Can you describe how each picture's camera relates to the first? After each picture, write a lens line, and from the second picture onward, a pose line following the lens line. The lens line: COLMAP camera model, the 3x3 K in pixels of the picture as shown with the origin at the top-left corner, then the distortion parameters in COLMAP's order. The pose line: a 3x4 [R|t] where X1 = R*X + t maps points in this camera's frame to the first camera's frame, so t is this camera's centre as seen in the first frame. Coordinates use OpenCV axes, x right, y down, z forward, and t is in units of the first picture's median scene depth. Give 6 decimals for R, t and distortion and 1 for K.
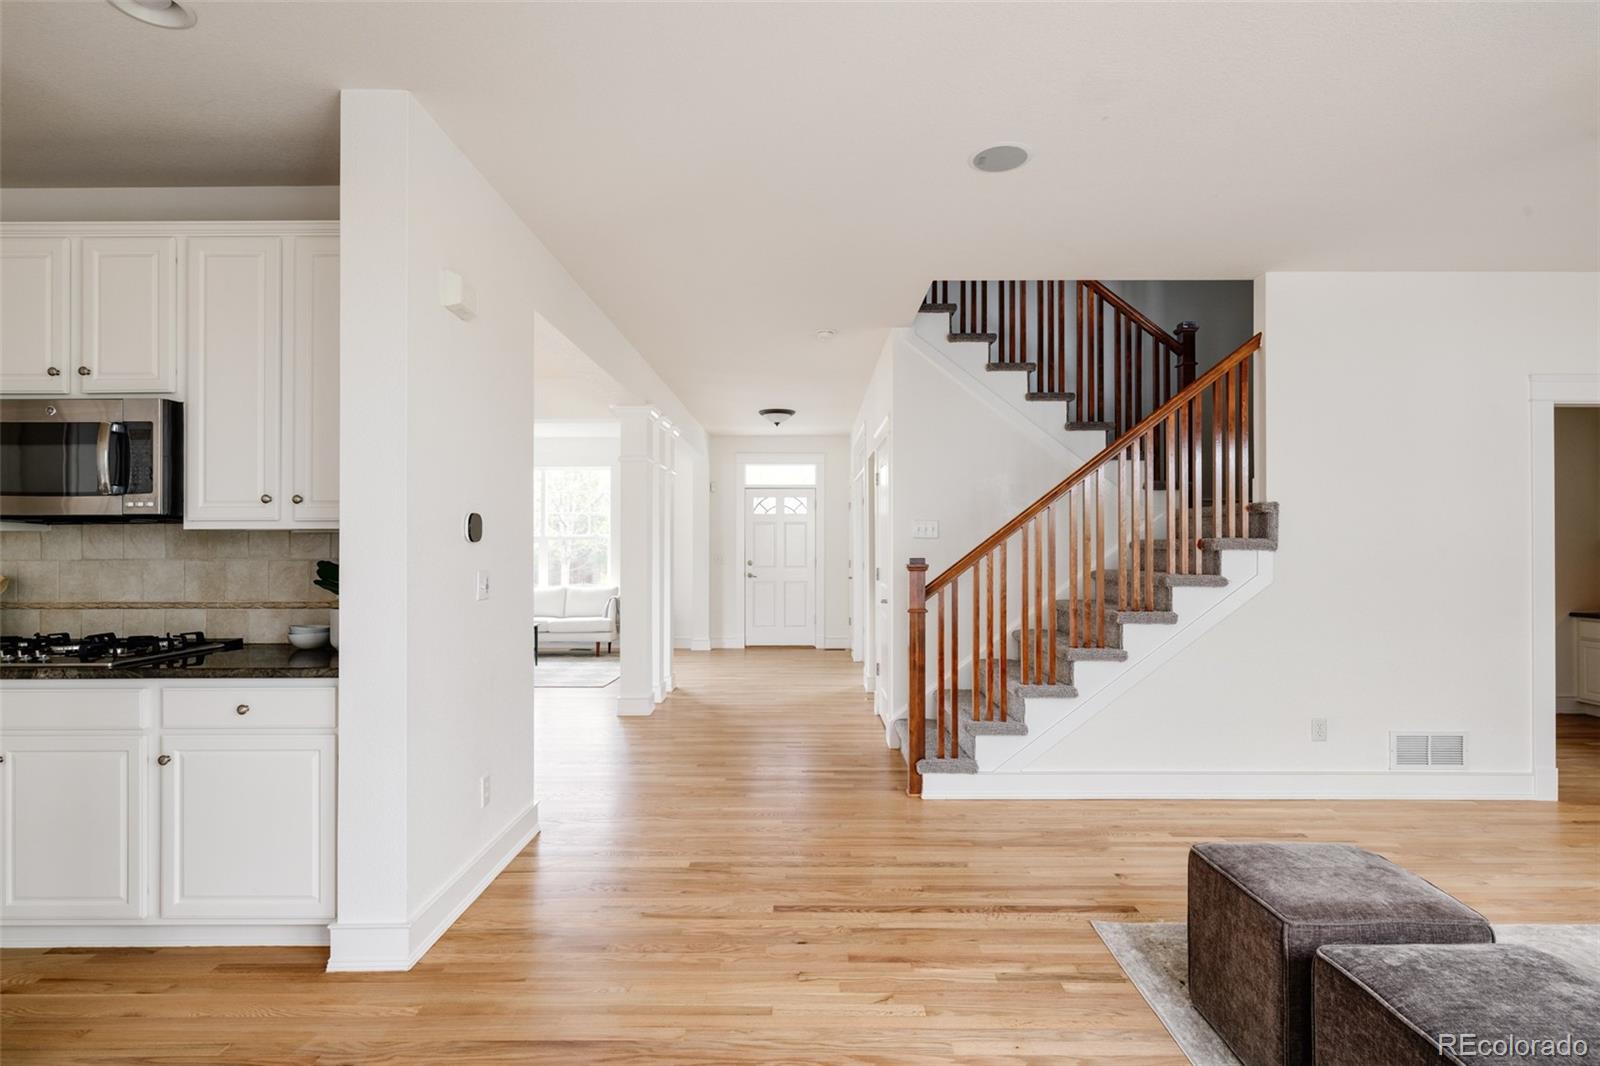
lens RADIAL K [[803.8, 0, 797.4], [0, 803.8, 537.8], [0, 0, 1]] dist [0.004702, 0.000923]
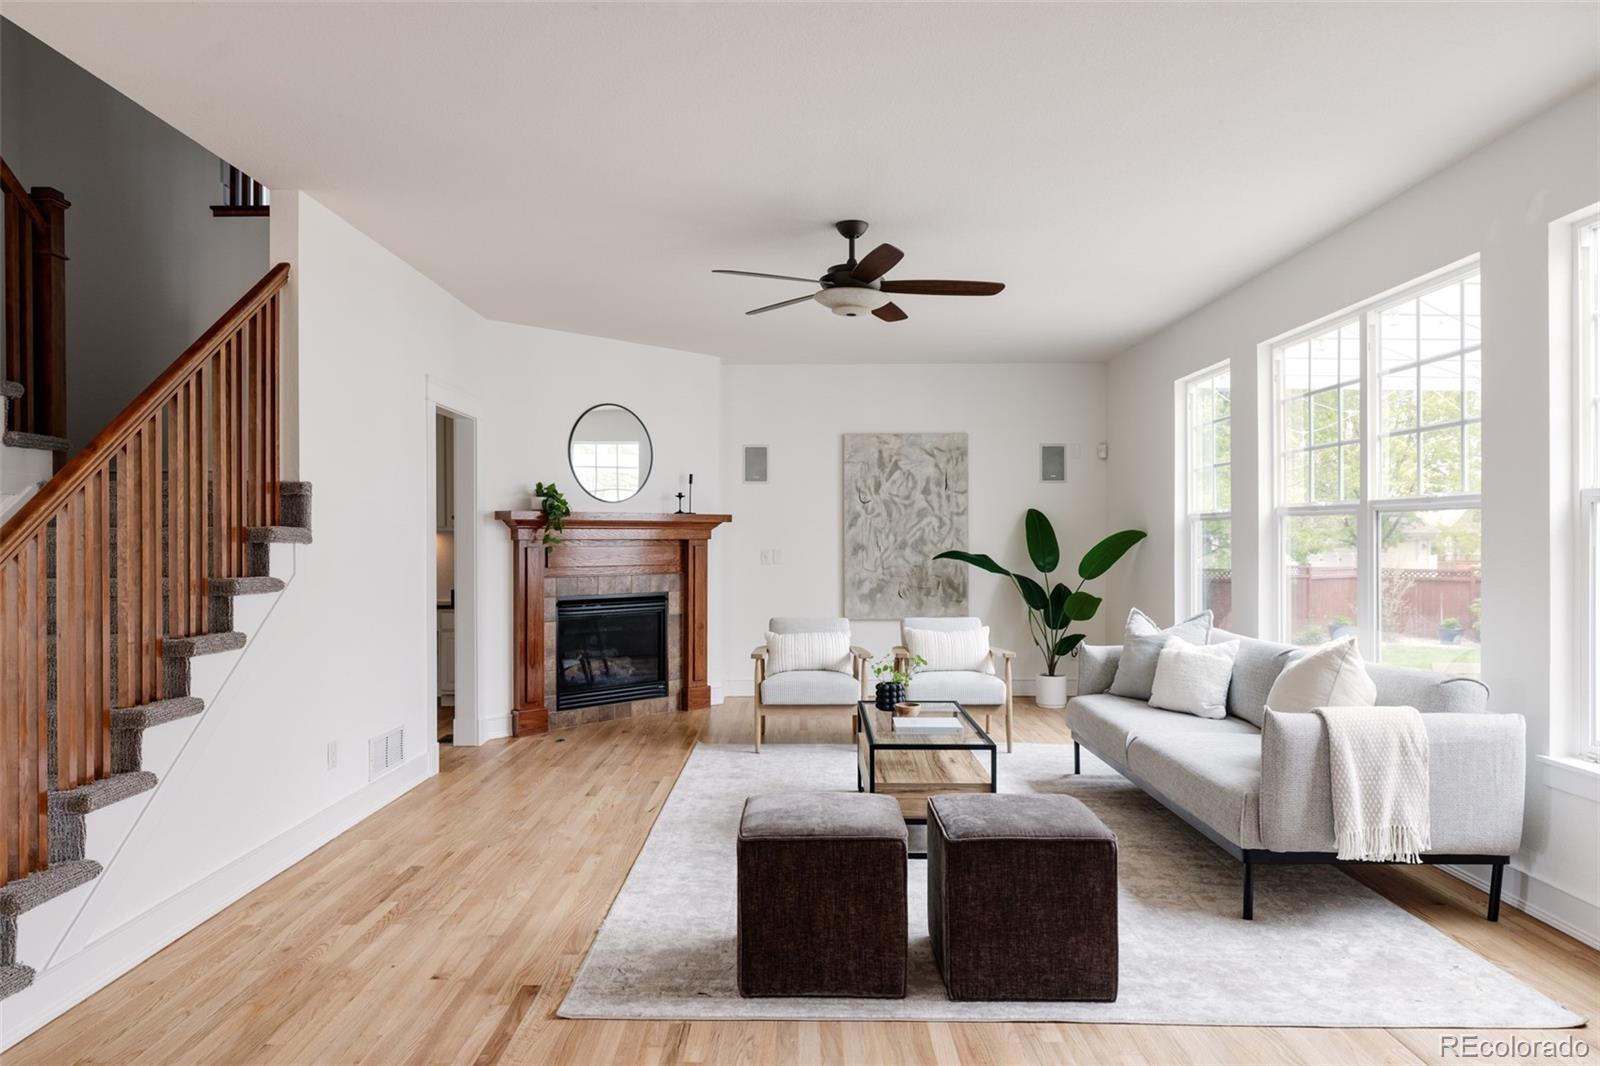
lens RADIAL K [[1017.1, 0, 799.7], [0, 1017.1, 535.0], [0, 0, 1]] dist [-0.003121, -0.002429]
pose [[-0.012347, 0.005436, 0.999909, -0.524271], [-0.007252, 0.999958, -0.005526, 0.013120], [-0.999897, -0.007320, -0.012307, 0.653888]]
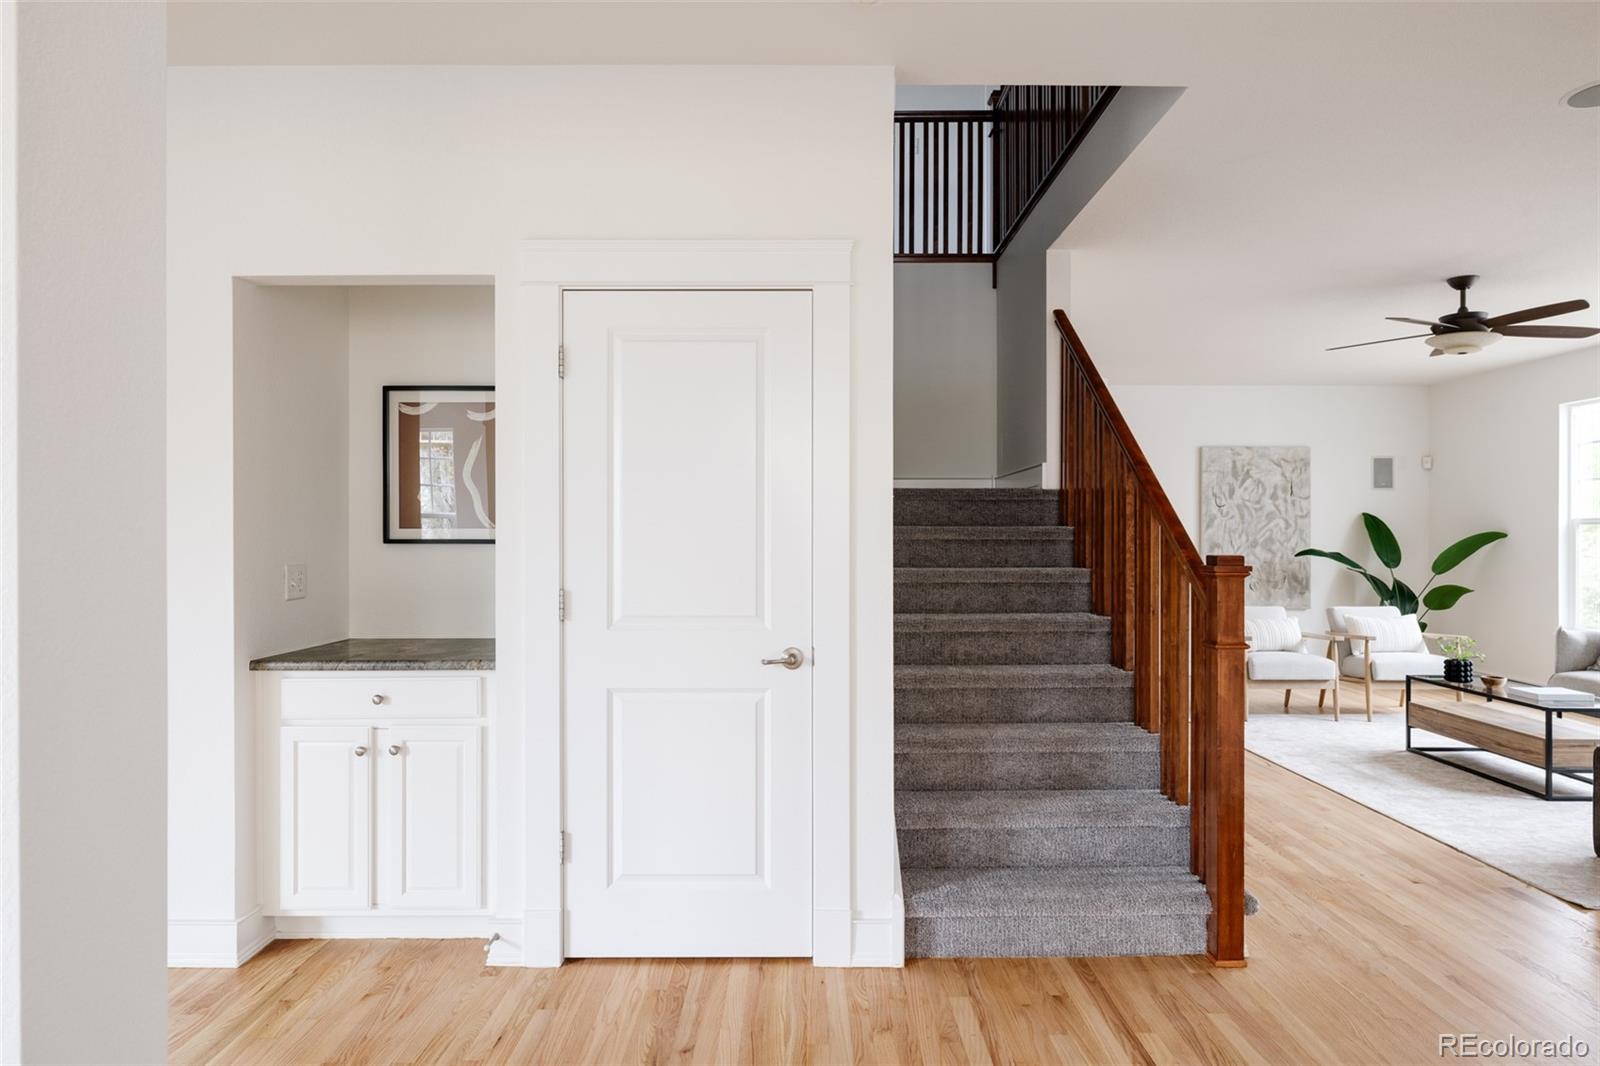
lens RADIAL K [[954.2, 0, 801.5], [0, 954.2, 535.2], [0, 0, 1]] dist [0.007169, -0.000230]
pose [[-0.023729, 0.002304, 0.999716, -0.691152], [-0.010936, 0.999937, -0.002564, 0.018688], [-0.999659, -0.010994, -0.023703, 1.691711]]
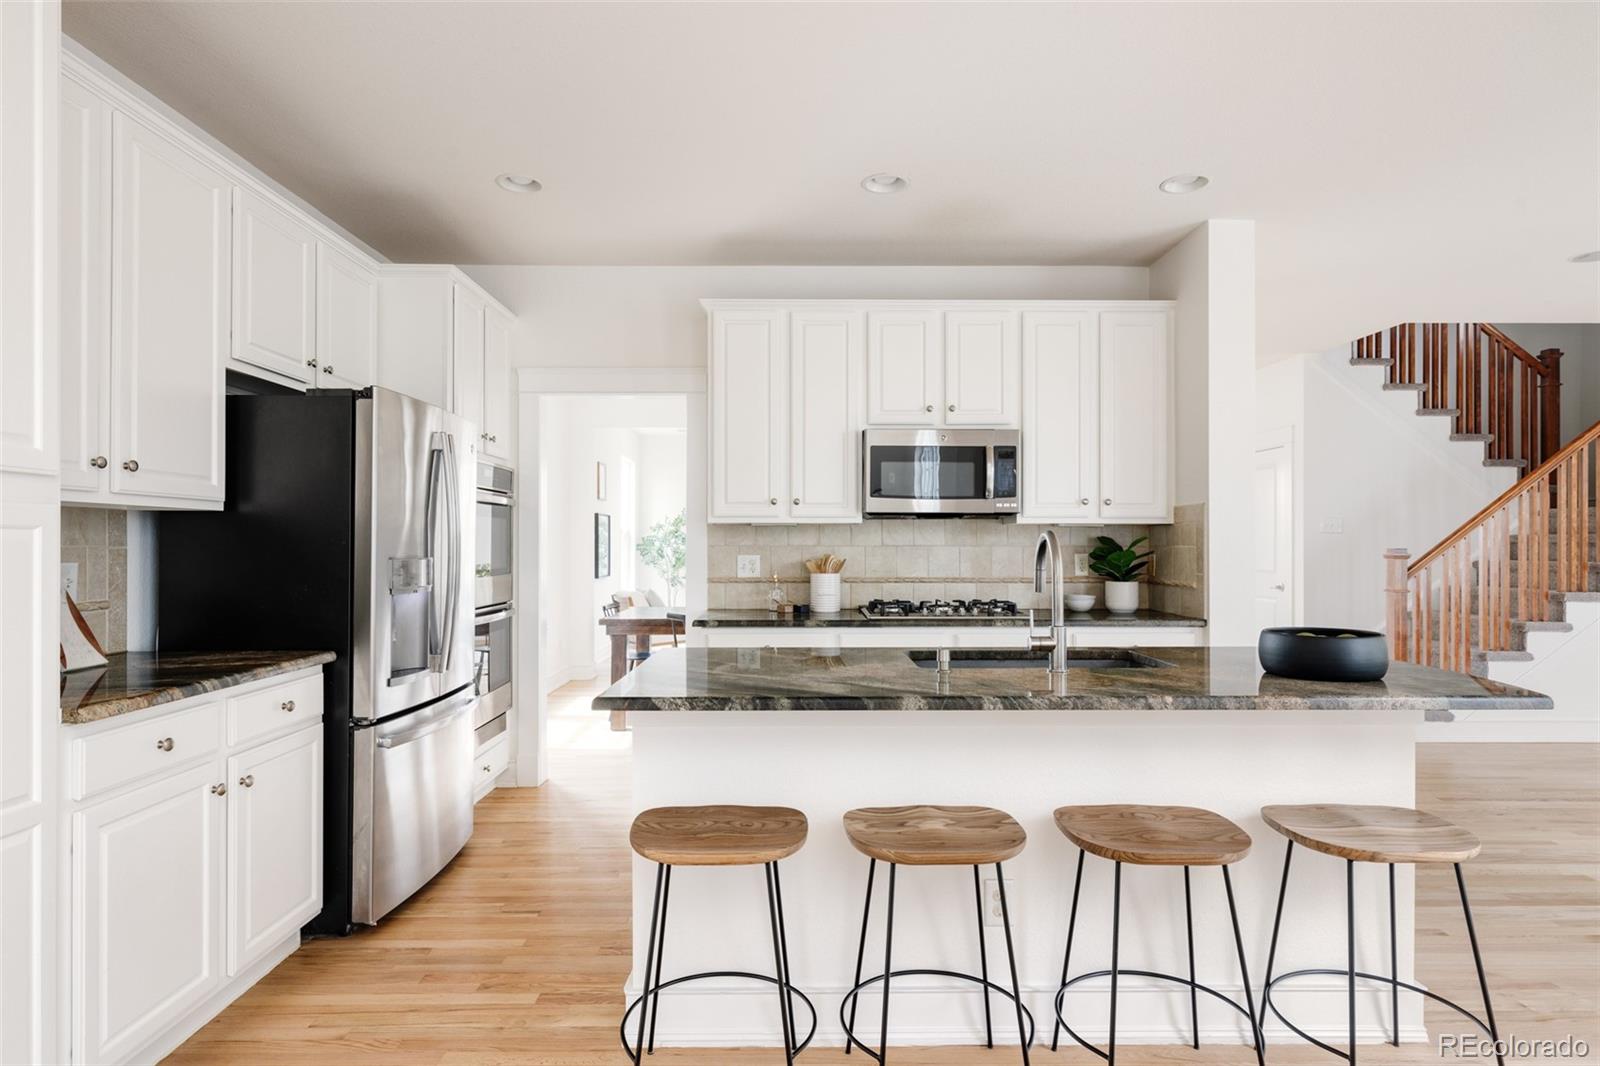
lens RADIAL K [[859.5, 0, 795.3], [0, 859.5, 539.1], [0, 0, 1]] dist [0.003706, 0.000637]
pose [[0.999989, 0.003363, 0.003121, -0.986907], [-0.003384, 0.999970, 0.006916, 0.006443], [-0.003098, -0.006927, 0.999971, -0.405790]]
